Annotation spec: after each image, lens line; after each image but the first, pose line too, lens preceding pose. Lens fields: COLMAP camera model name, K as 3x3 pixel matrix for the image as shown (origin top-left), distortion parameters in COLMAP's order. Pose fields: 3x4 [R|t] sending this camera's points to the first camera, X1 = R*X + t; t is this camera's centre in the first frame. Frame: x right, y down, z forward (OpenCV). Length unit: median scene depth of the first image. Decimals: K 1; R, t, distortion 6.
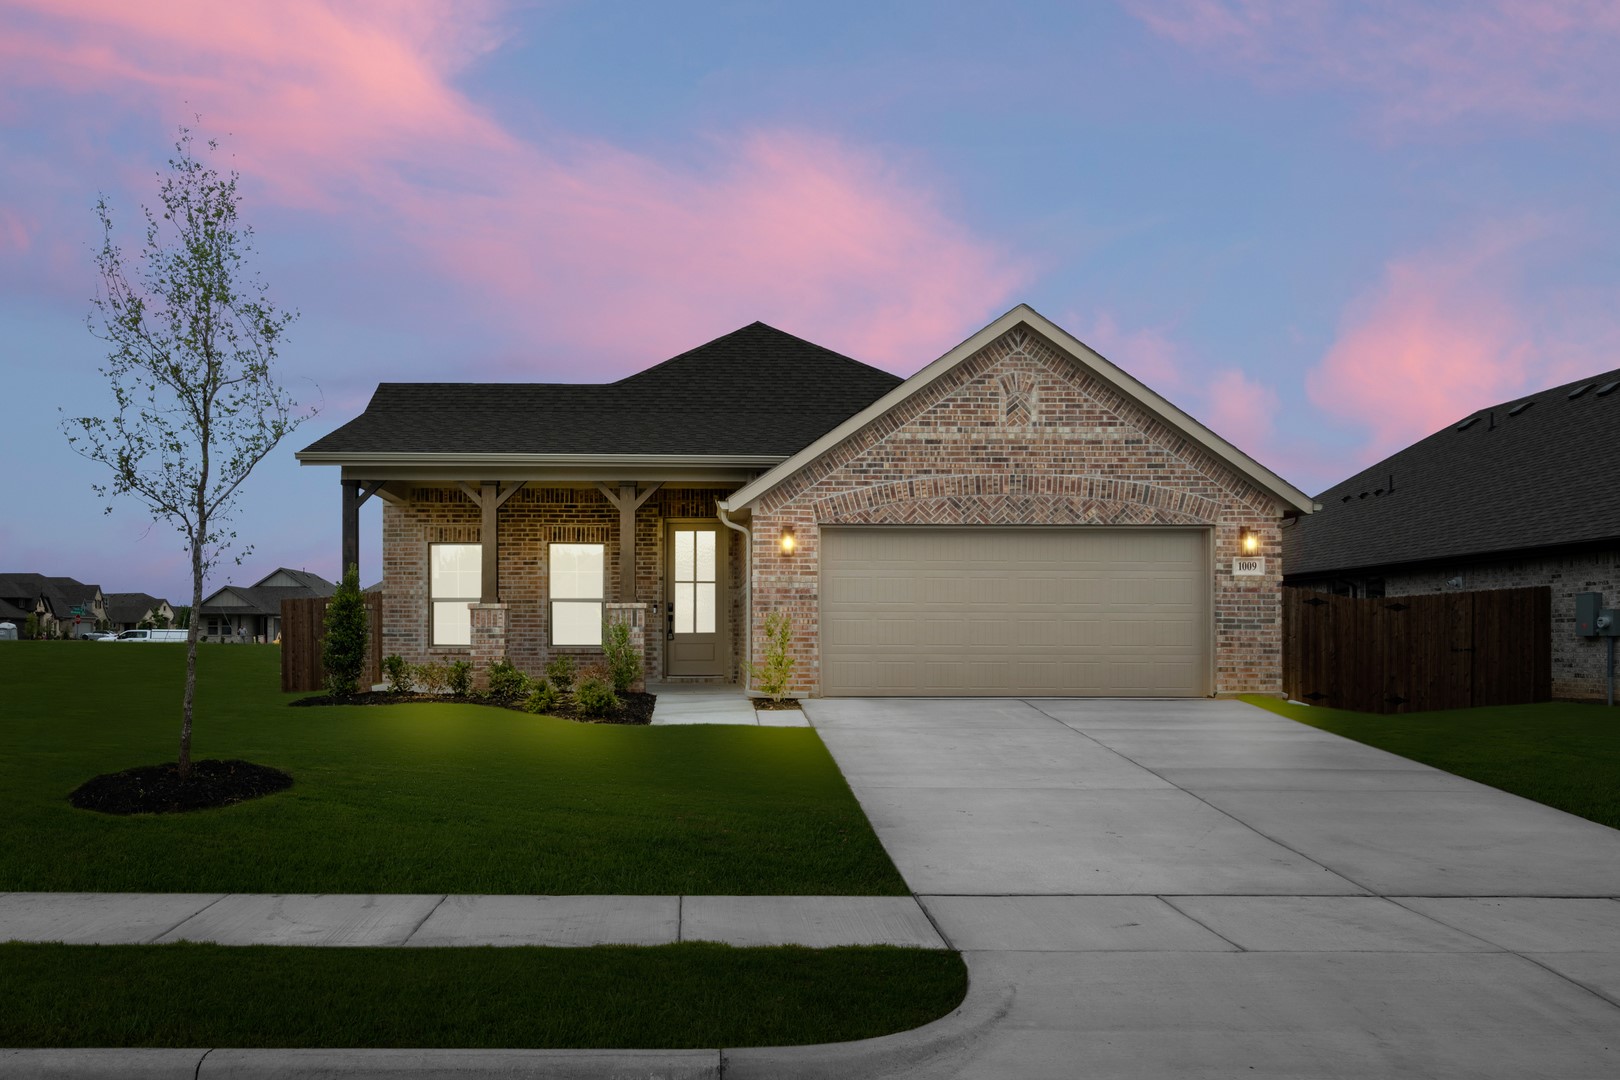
lens RADIAL K [[946.9, 0, 810.0], [0, 946.9, 541.1], [0, 0, 1]] dist [-0.000193, 0.000393]
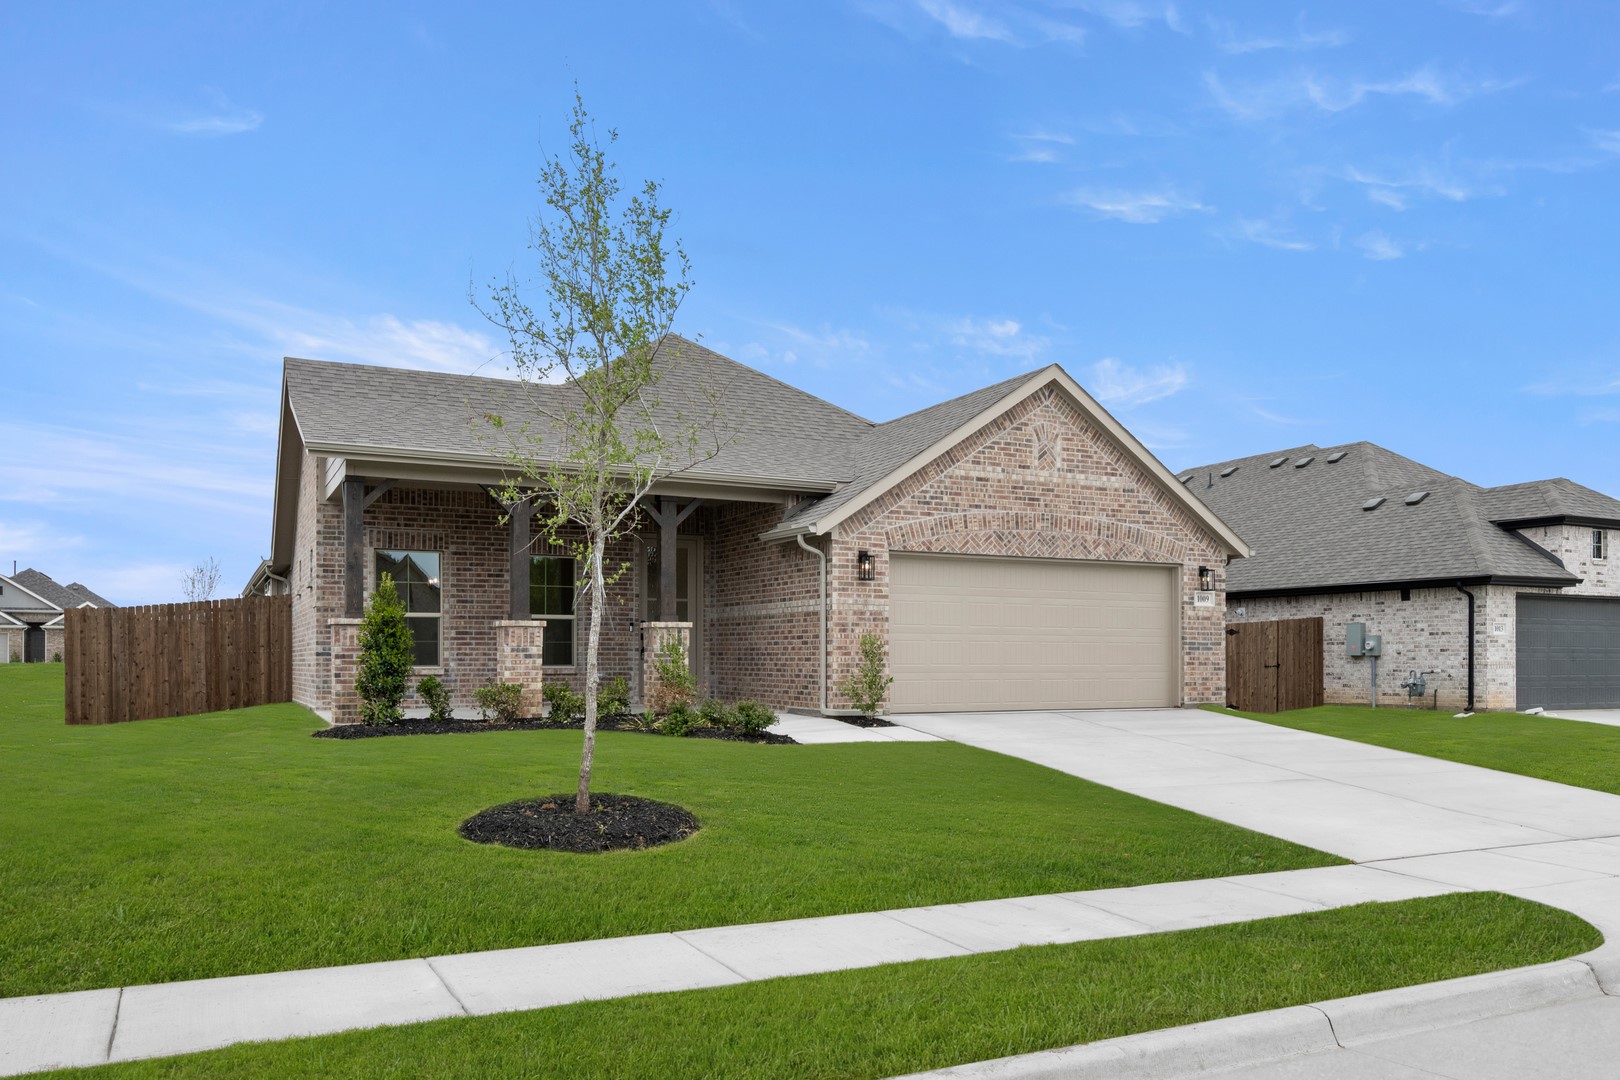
lens RADIAL K [[973.7, 0, 809.7], [0, 973.7, 546.5], [0, 0, 1]] dist [0.000733, -0.000591]
pose [[0.930870, 0.040752, 0.363072, -0.464429], [-0.037816, 0.999169, -0.015195, -0.002362], [-0.363389, 0.000415, 0.931637, 0.018123]]
